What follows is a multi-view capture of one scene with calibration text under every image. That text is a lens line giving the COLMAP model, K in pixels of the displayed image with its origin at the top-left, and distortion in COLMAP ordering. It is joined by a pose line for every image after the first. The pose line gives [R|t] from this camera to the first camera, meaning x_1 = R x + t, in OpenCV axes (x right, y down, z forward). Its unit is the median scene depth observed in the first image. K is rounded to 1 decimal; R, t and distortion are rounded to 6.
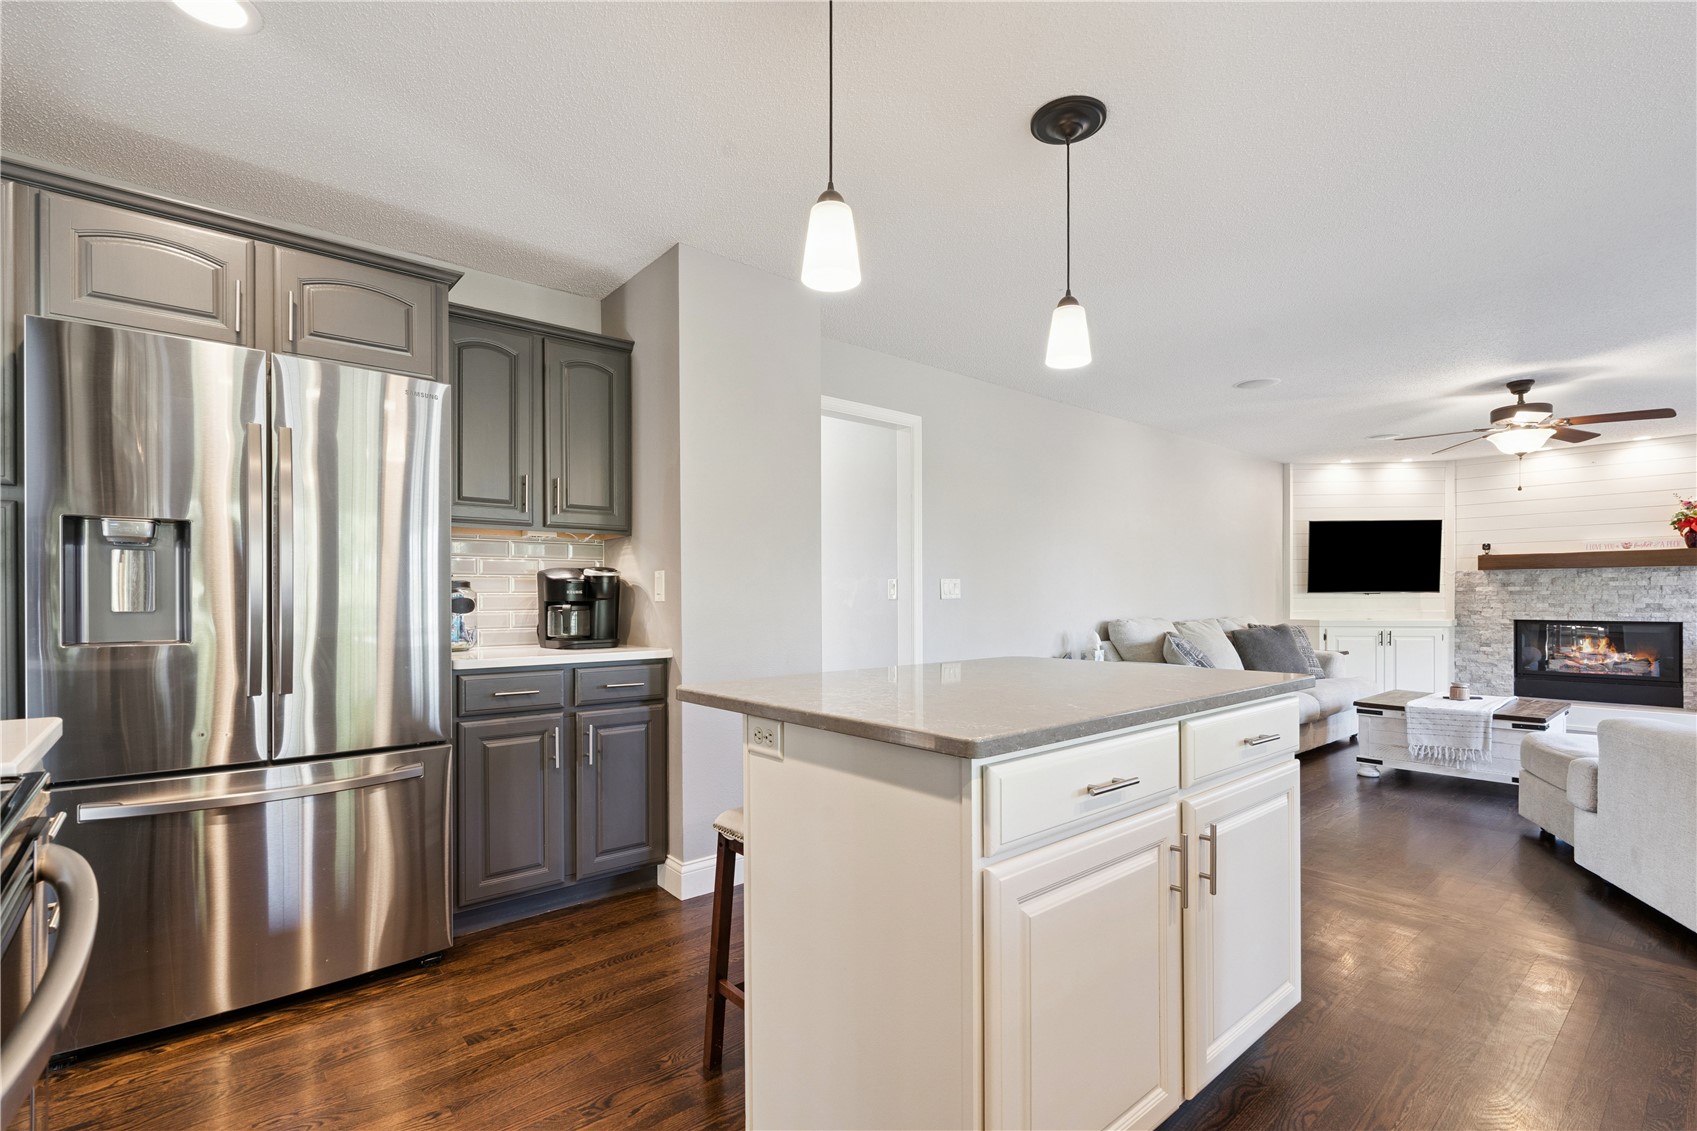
lens RADIAL K [[785.8, 0, 852.0], [0, 785.8, 602.0], [0, 0, 1]] dist [0.000069, 0.001019]
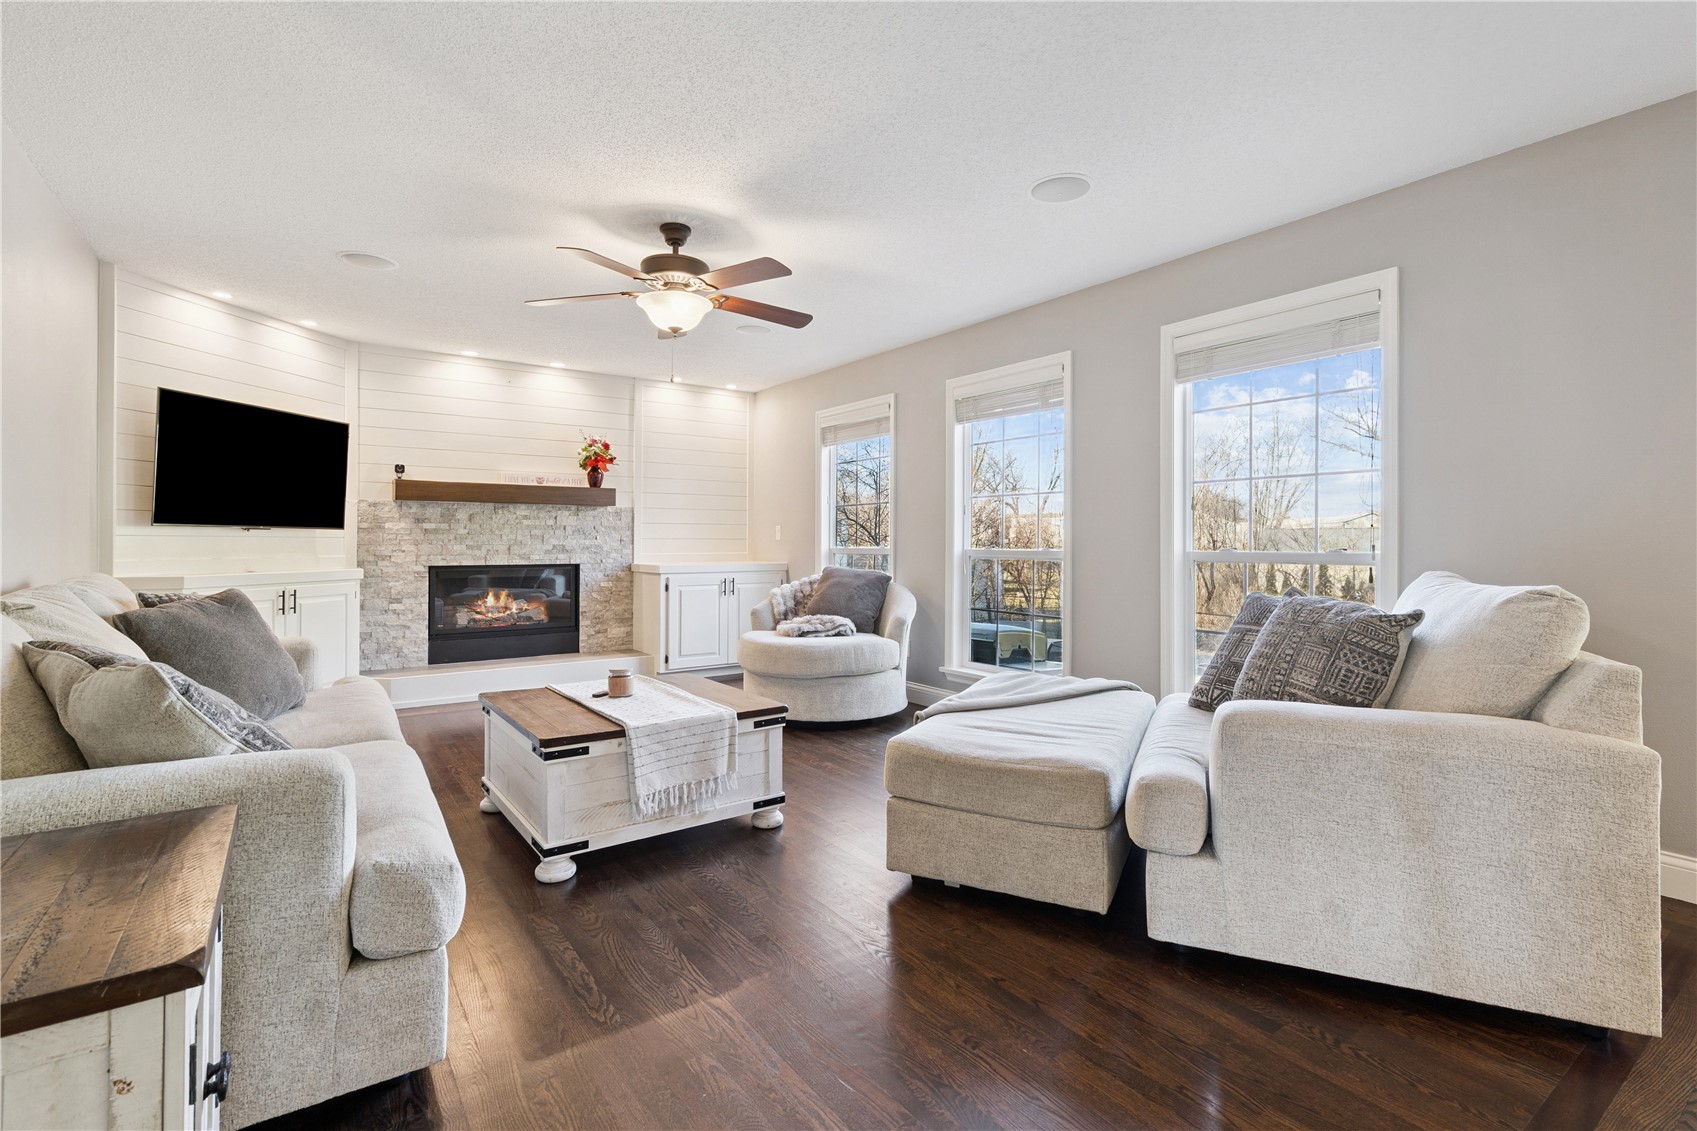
lens RADIAL K [[785.8, 0, 843.7], [0, 785.8, 541.1], [0, 0, 1]] dist [0.000069, 0.001019]
pose [[0.092503, 0.004713, 0.995701, 0.114777], [0.002235, 0.999985, -0.004941, 0.002797], [-0.995710, 0.002683, 0.092491, 0.546029]]
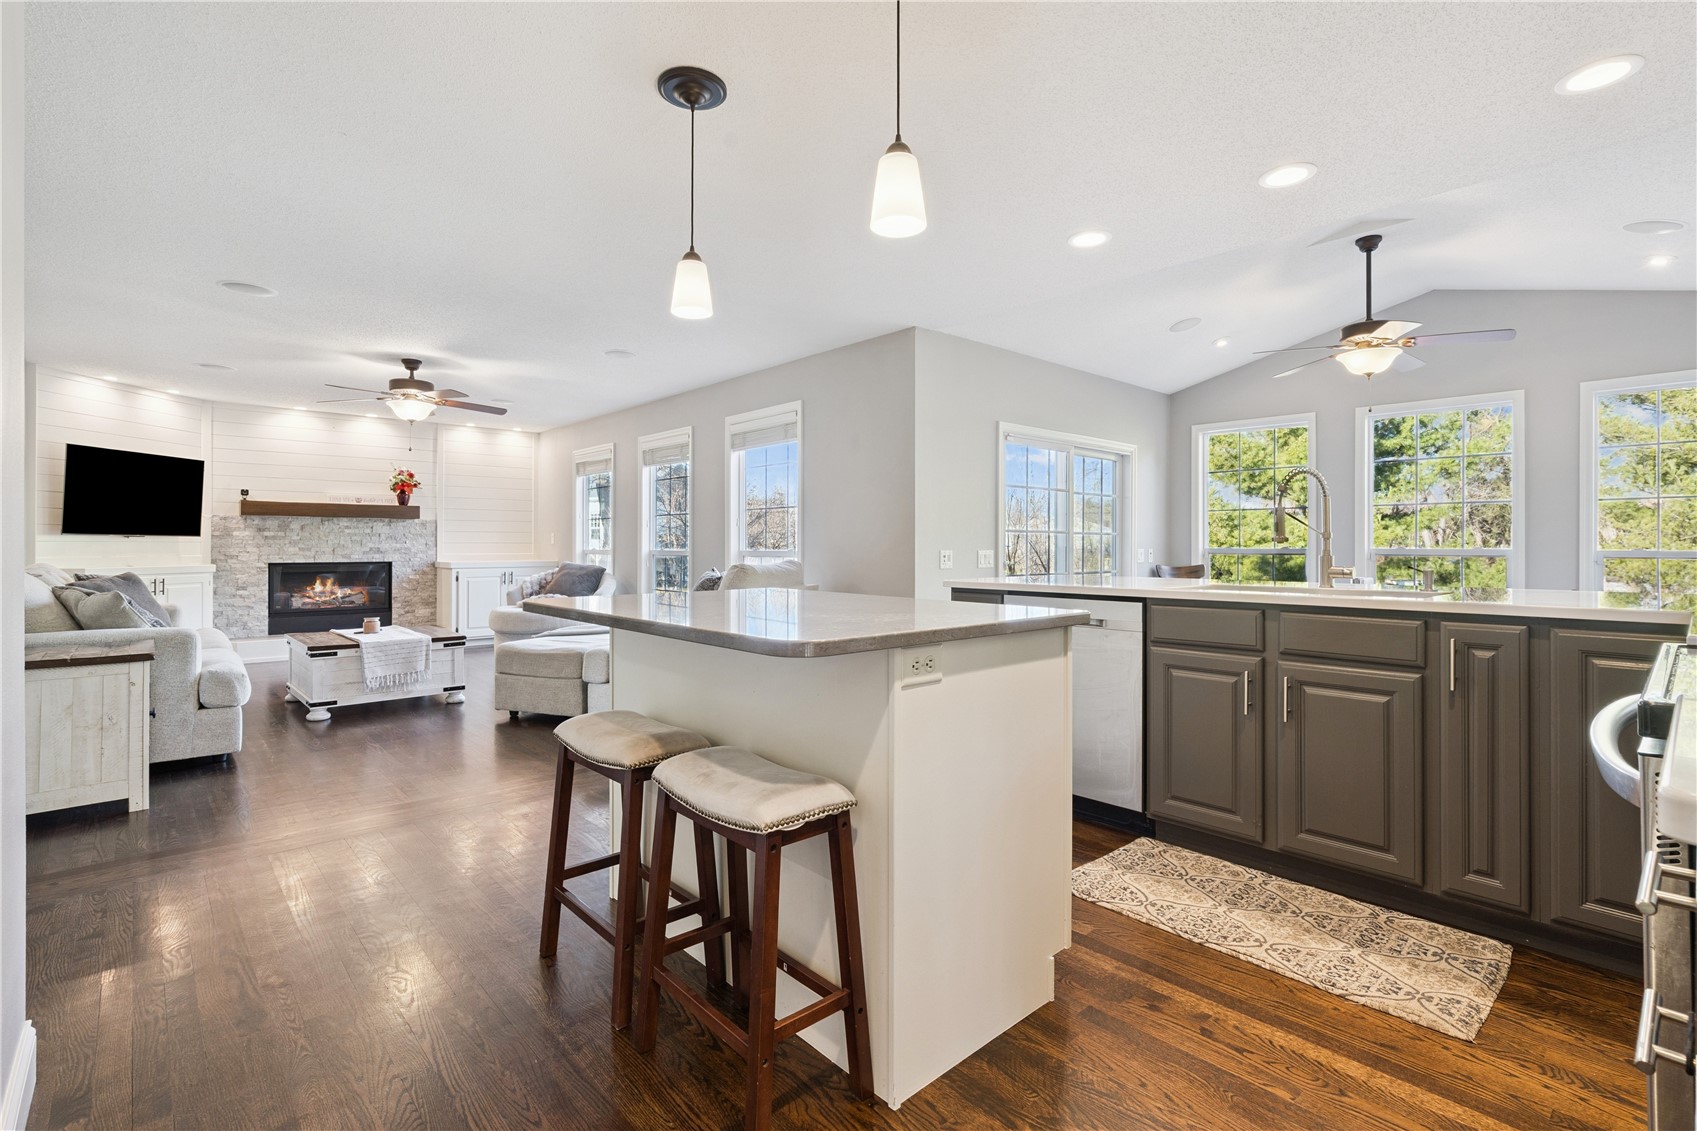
lens RADIAL K [[785.8, 0, 849.9], [0, 785.8, 543.0], [0, 0, 1]] dist [0.000069, 0.001019]
pose [[-0.027286, 0.006092, 0.999609, -0.251759], [0.004075, 0.999974, -0.005983, 0.005212], [-0.999619, 0.003910, -0.027310, 0.255322]]
